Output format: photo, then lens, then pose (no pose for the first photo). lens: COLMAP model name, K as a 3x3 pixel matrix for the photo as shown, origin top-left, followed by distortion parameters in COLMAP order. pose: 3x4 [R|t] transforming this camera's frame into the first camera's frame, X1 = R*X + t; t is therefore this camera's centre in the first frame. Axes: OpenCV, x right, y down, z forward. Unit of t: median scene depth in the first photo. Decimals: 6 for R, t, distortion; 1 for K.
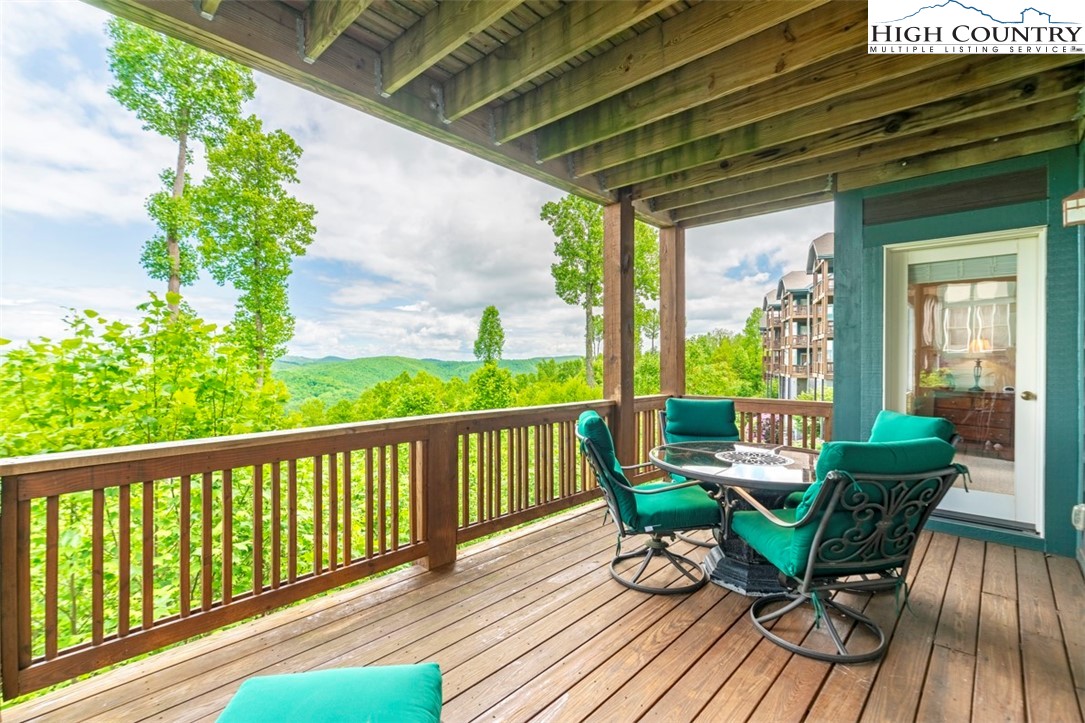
lens RADIAL K [[487.5, 0, 542.5], [0, 487.5, 361.5], [0, 0, 1]] dist [-0.037114, 0.000132]
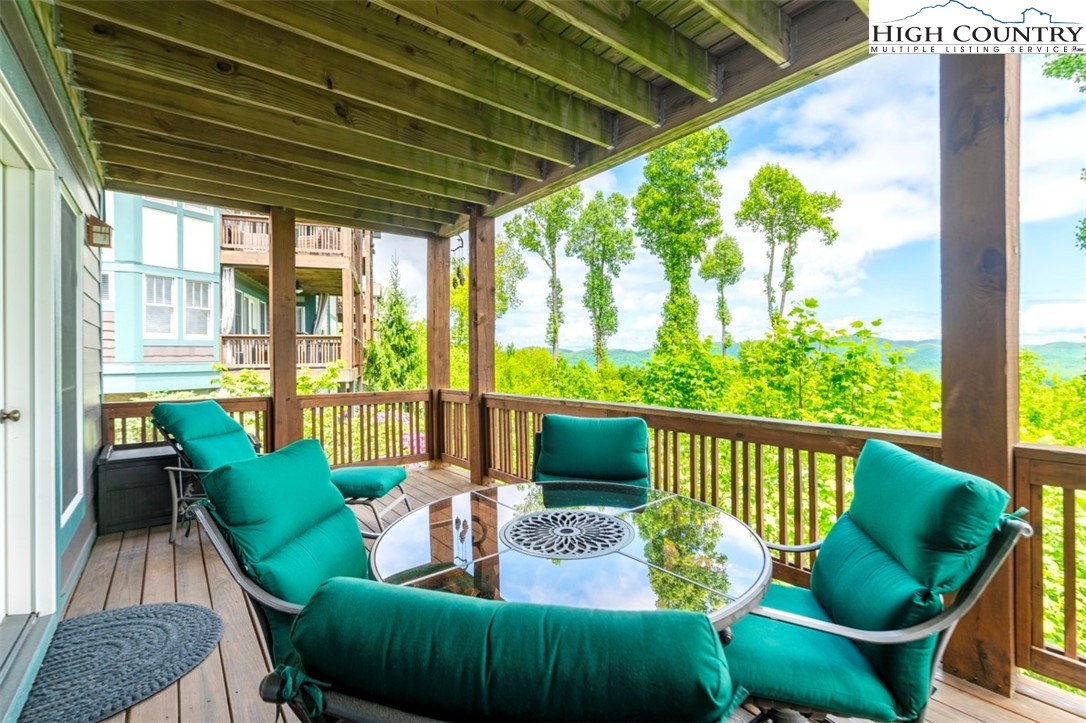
lens RADIAL K [[487.9, 0, 543.0], [0, 487.9, 361.5], [0, 0, 1]] dist [-0.037114, 0.000132]
pose [[-0.160534, 0.020224, -0.986823, 0.726916], [0.005495, 0.999793, 0.019596, -0.002958], [0.987015, -0.002277, -0.160612, 0.806402]]
